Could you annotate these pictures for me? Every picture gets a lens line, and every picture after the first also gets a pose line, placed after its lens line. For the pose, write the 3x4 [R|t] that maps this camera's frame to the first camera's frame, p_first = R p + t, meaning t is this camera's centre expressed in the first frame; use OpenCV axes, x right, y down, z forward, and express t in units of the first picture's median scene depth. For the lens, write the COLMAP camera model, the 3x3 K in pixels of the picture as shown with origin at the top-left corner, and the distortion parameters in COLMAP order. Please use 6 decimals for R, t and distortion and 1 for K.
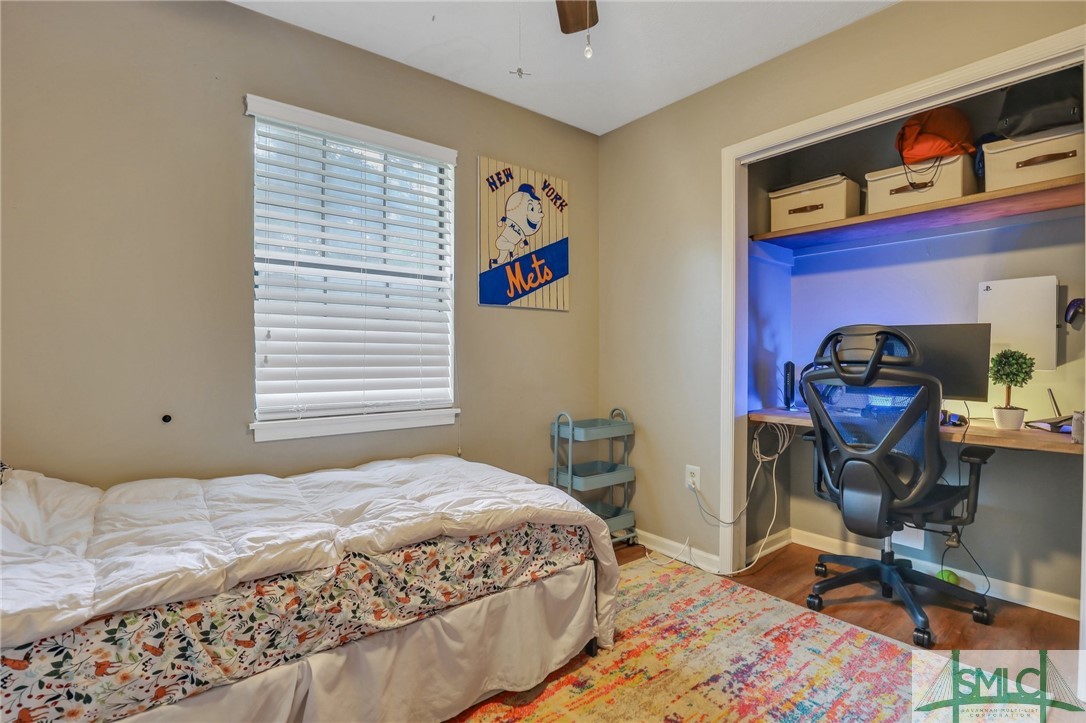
lens RADIAL K [[514.2, 0, 545.7], [0, 514.2, 361.9], [0, 0, 1]] dist [0.002085, 0.000083]
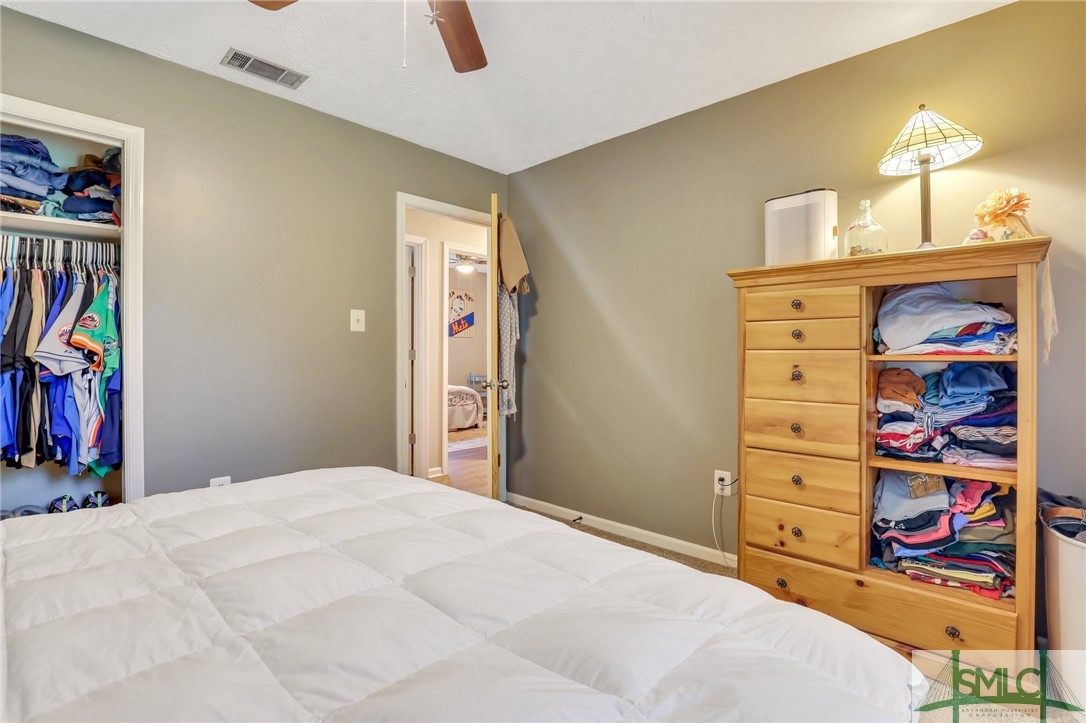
lens RADIAL K [[514.2, 0, 539.4], [0, 514.2, 356.0], [0, 0, 1]] dist [0.002085, 0.000083]
pose [[0.991870, 0.001276, 0.127246, 0.044425], [-0.001159, 0.999999, -0.000998, 0.006236], [-0.127247, 0.000842, 0.991871, -2.018138]]
